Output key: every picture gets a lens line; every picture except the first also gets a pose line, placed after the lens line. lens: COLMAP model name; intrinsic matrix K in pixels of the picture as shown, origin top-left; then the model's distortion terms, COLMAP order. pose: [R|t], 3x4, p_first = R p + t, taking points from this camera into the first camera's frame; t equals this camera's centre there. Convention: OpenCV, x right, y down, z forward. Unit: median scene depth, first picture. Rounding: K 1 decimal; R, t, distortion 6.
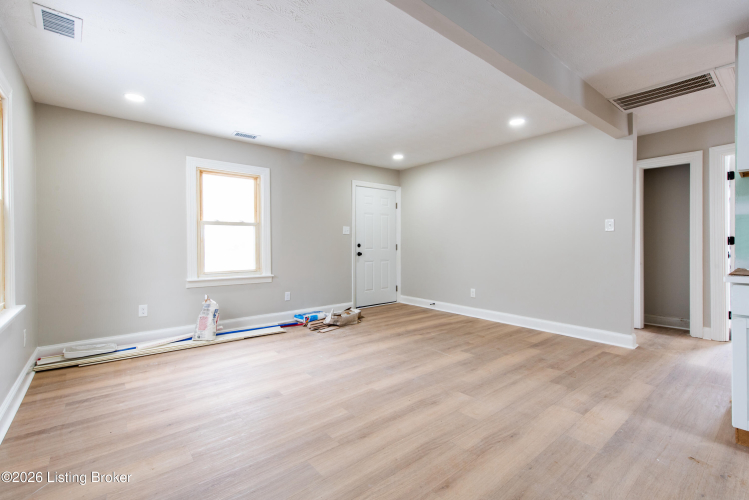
lens RADIAL K [[339.9, 0, 376.0], [0, 339.9, 245.7], [0, 0, 1]] dist [-0.000266, -0.000155]
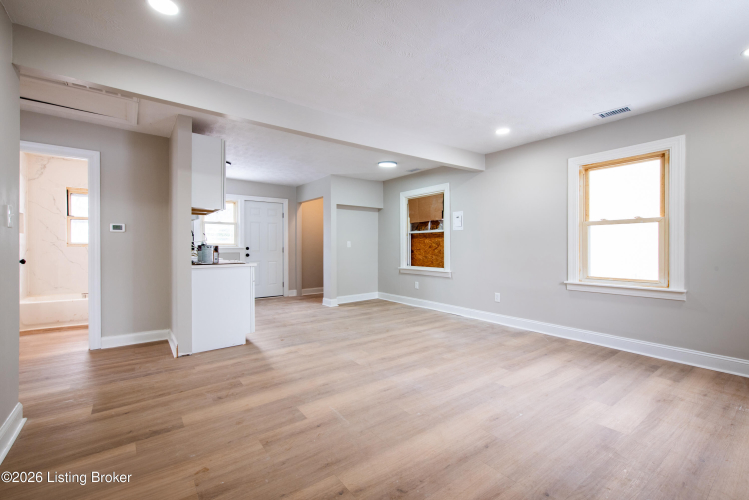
lens RADIAL K [[339.9, 0, 372.7], [0, 339.9, 248.3], [0, 0, 1]] dist [-0.000266, -0.000155]
pose [[-0.998507, 0.007589, 0.054101, 0.119031], [0.008157, 0.999914, 0.010287, -0.015402], [-0.054018, 0.010713, -0.998482, 2.162053]]
